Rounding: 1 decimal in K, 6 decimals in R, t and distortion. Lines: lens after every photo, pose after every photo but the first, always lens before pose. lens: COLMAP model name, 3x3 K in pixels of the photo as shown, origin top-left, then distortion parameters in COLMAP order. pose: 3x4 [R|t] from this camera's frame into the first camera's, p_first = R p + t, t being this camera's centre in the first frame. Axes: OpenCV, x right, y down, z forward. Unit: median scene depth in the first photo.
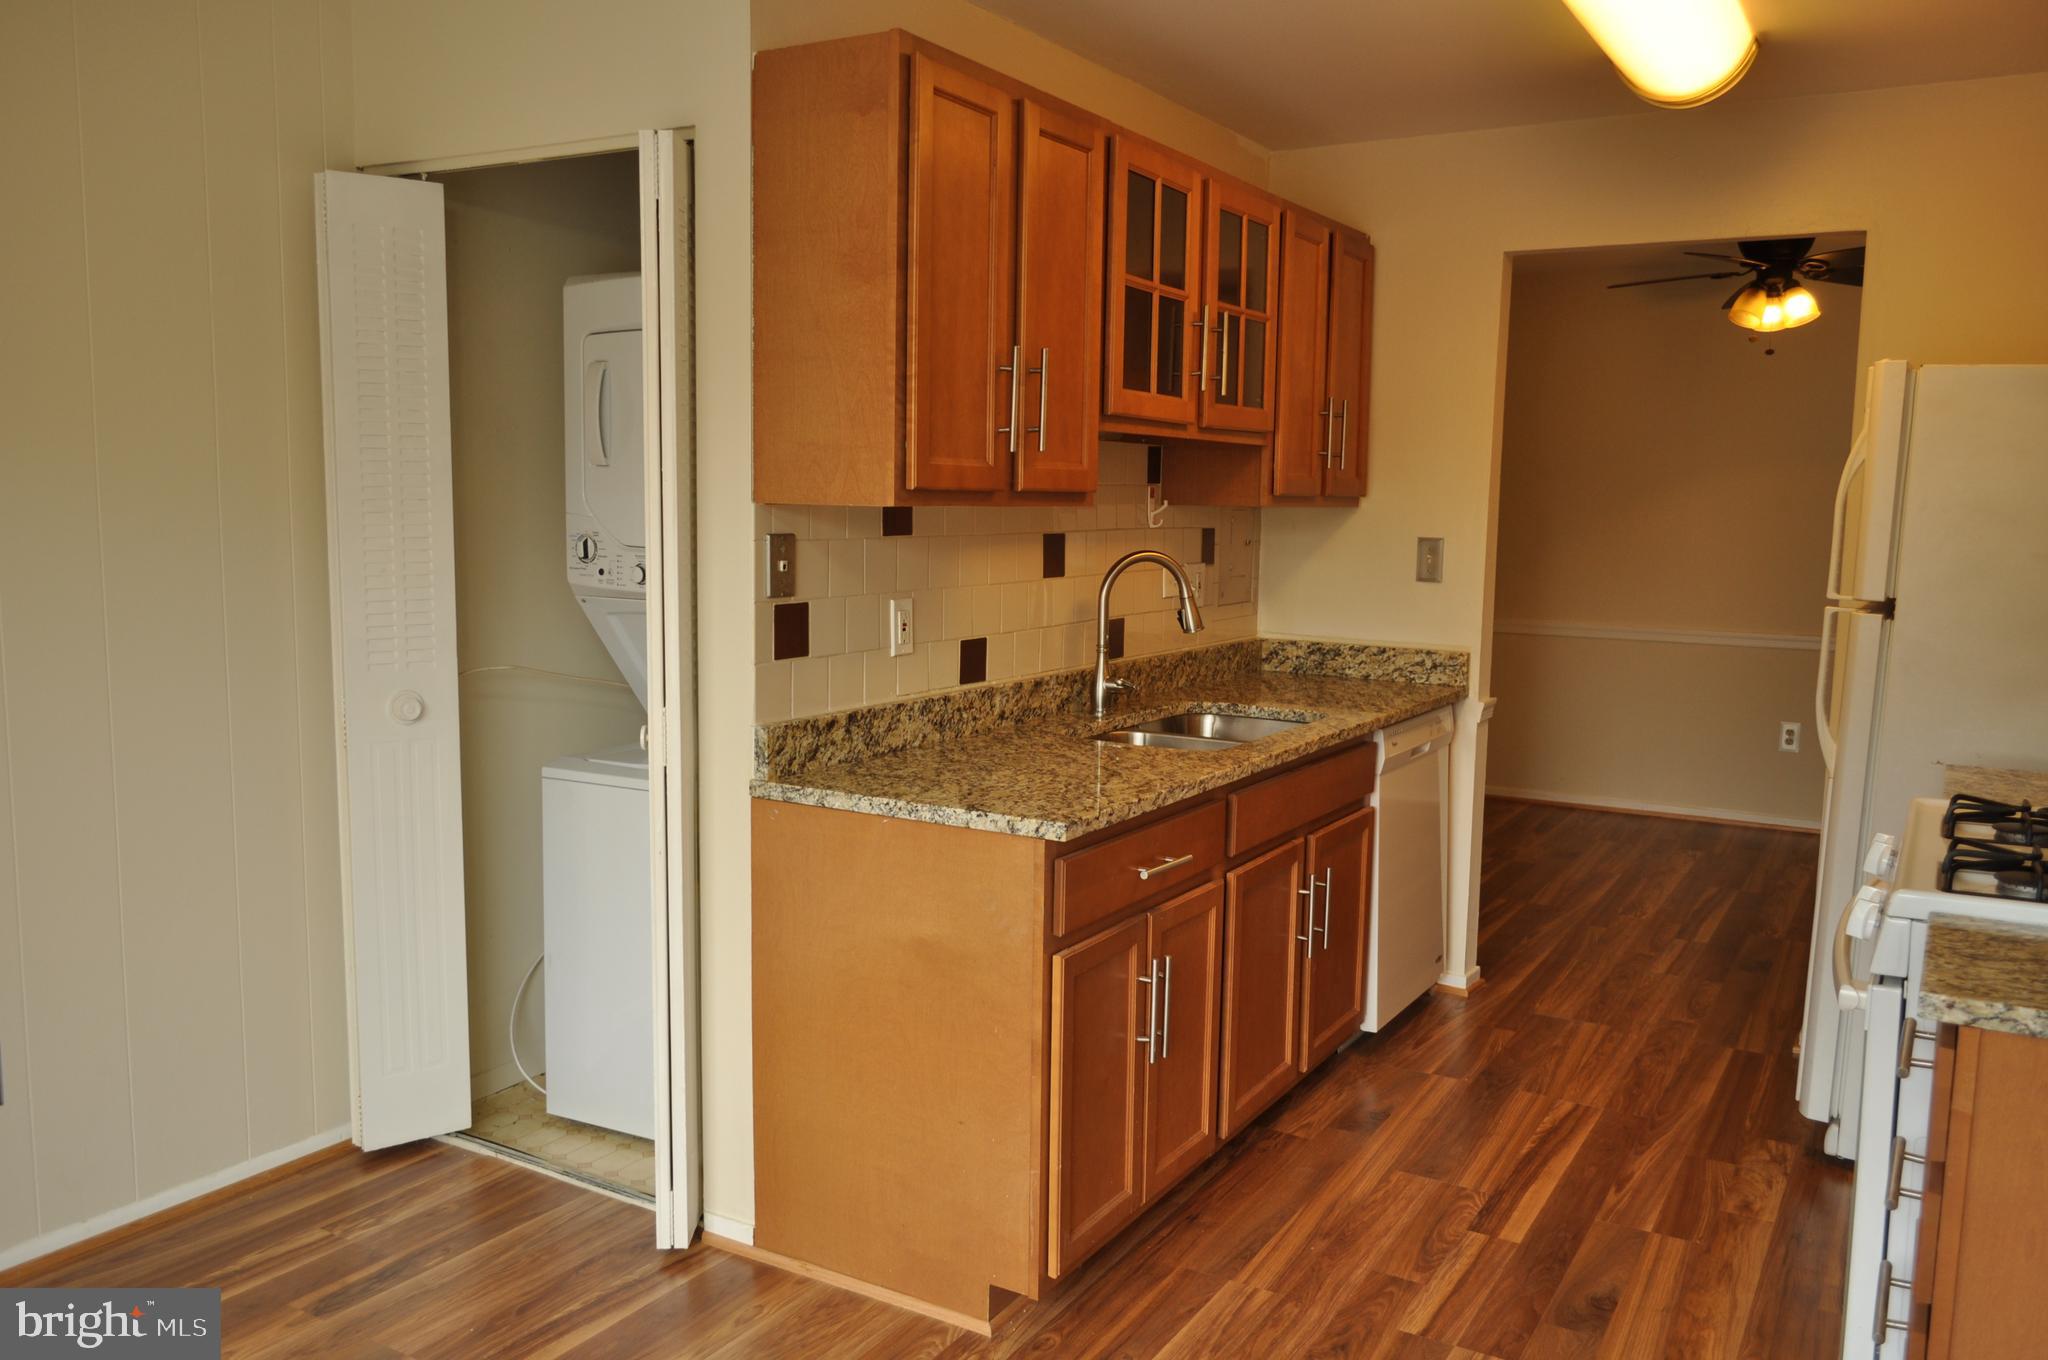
lens RADIAL K [[1596.8, 0, 1026.4], [0, 1596.8, 679.1], [0, 0, 1]] dist [-0.012531, 0.004952]
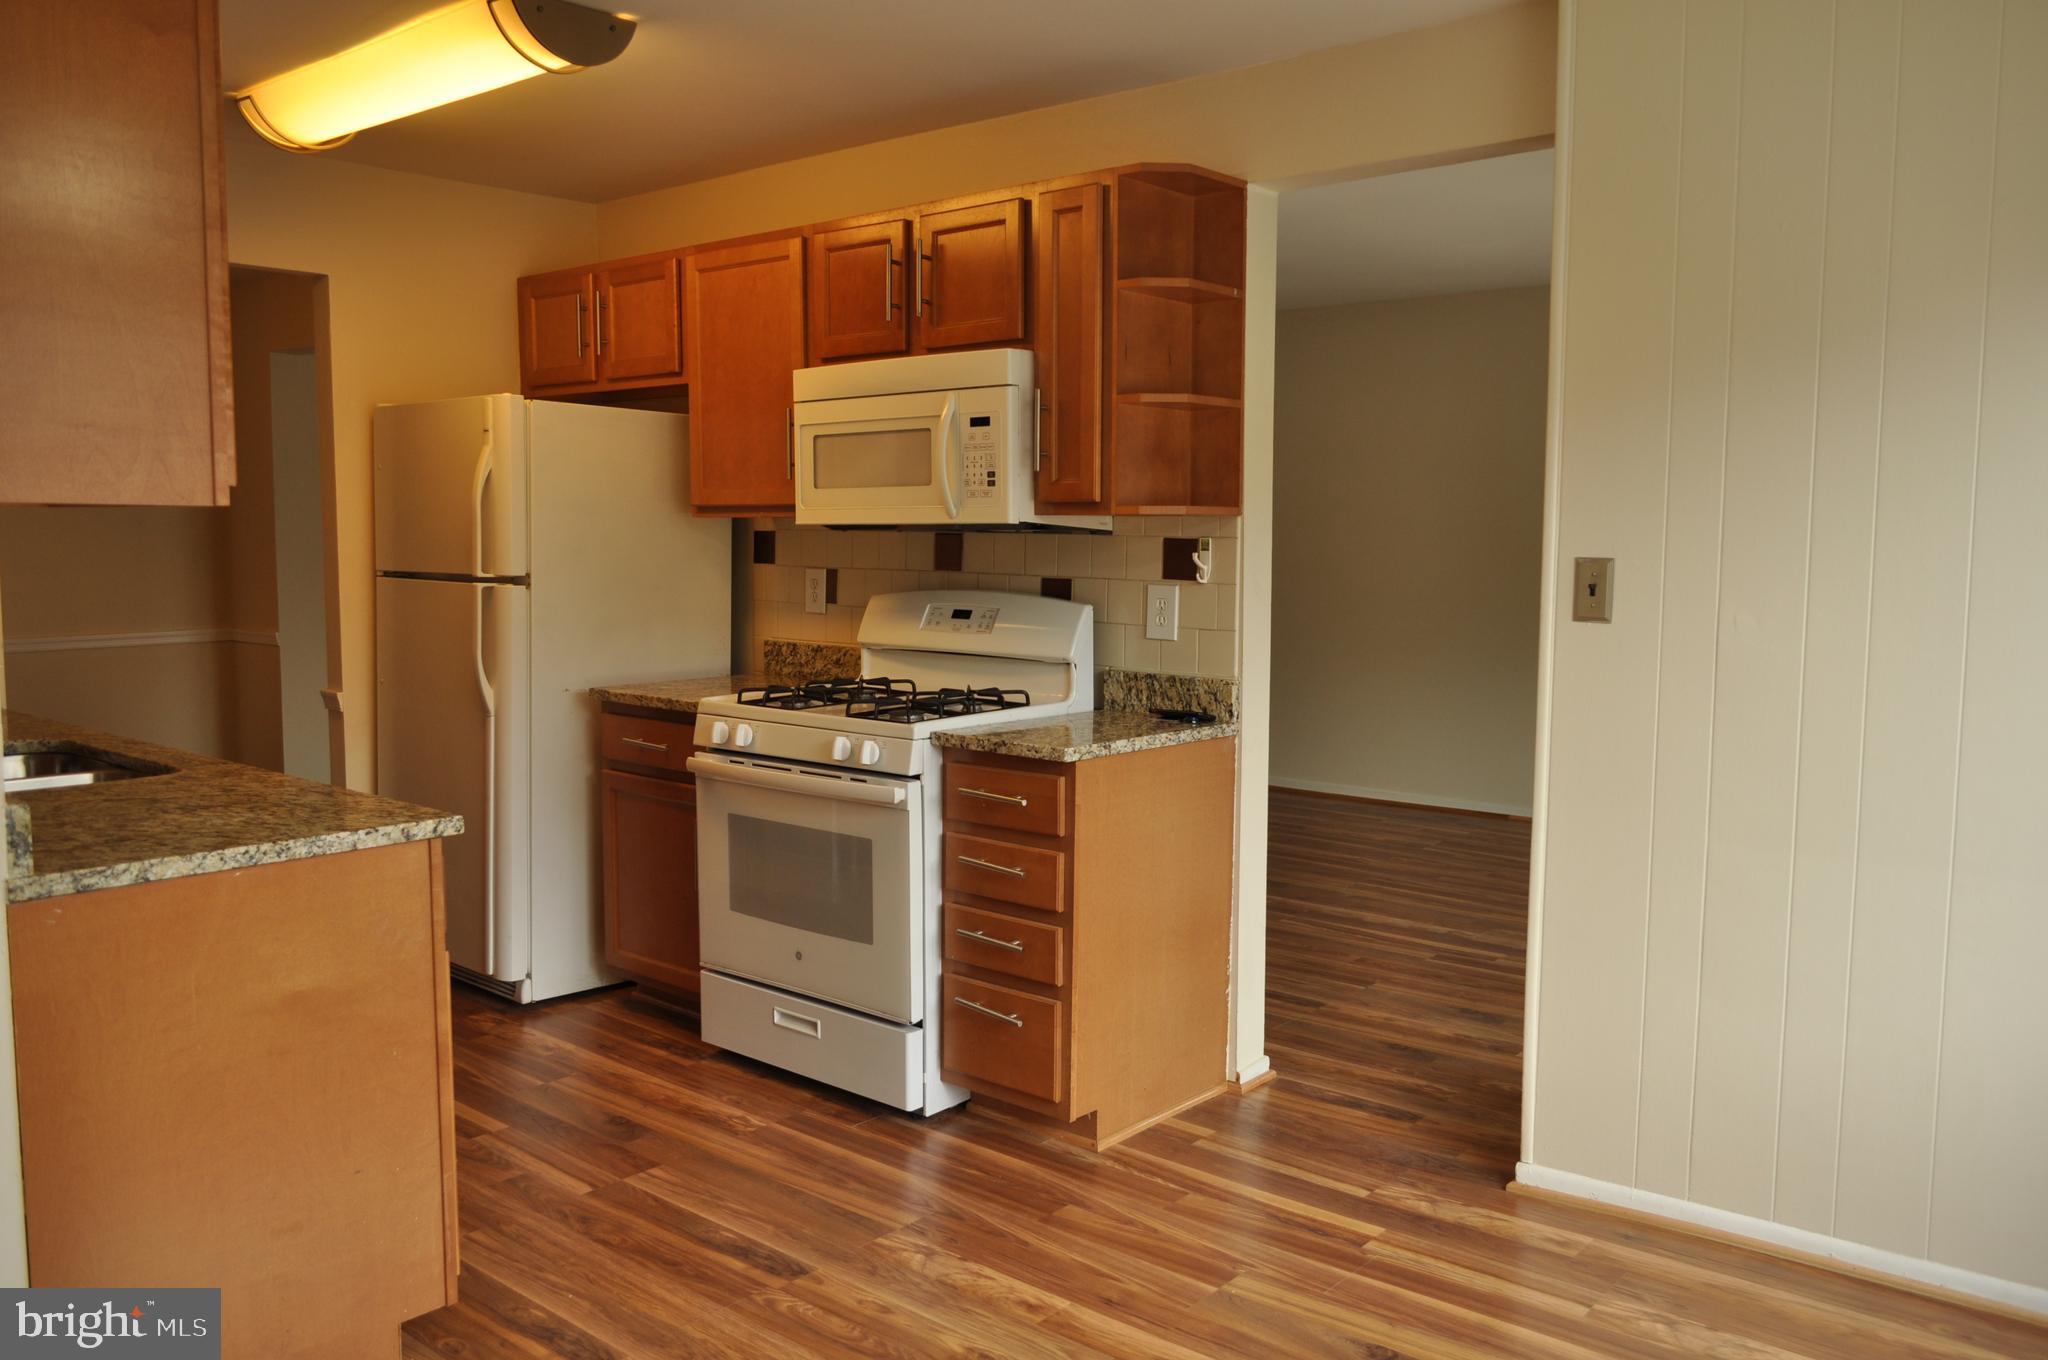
lens RADIAL K [[1596.8, 0, 1028.2], [0, 1596.8, 671.4], [0, 0, 1]] dist [-0.012531, 0.004952]
pose [[0.164075, -0.103883, 0.980963, -0.723741], [0.112836, 0.989889, 0.085955, -0.037644], [-0.979973, 0.096585, 0.174137, 0.367633]]
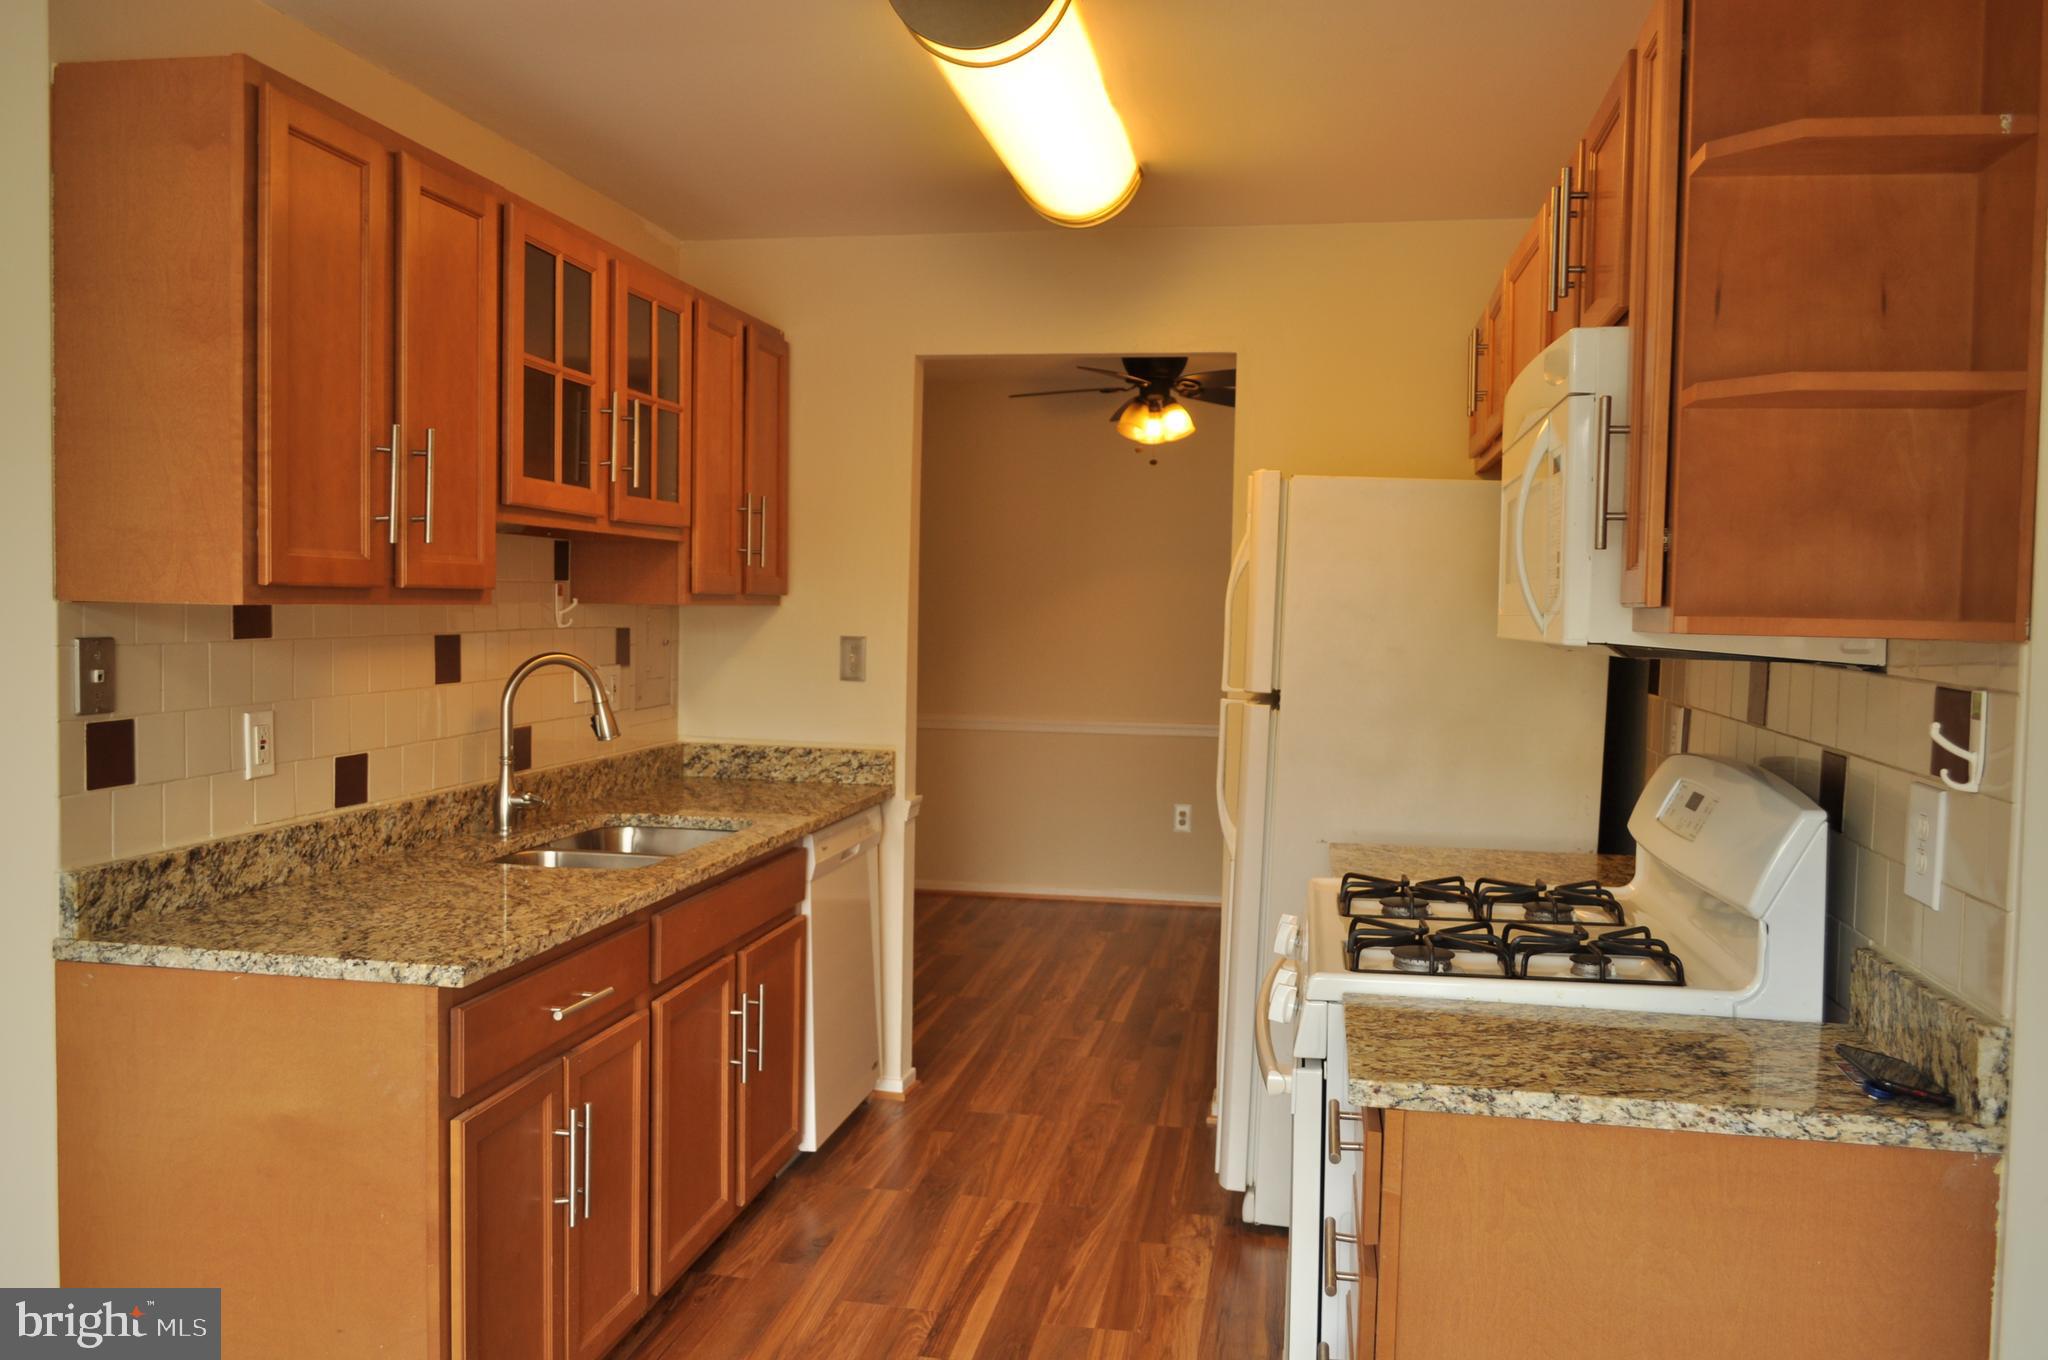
lens RADIAL K [[1596.8, 0, 1032.4], [0, 1596.8, 680.3], [0, 0, 1]] dist [-0.012531, 0.004952]
pose [[0.934537, -0.015964, 0.355508, 0.006667], [0.037404, 0.997866, -0.053517, -0.005920], [-0.353895, 0.063311, 0.933140, 0.053309]]
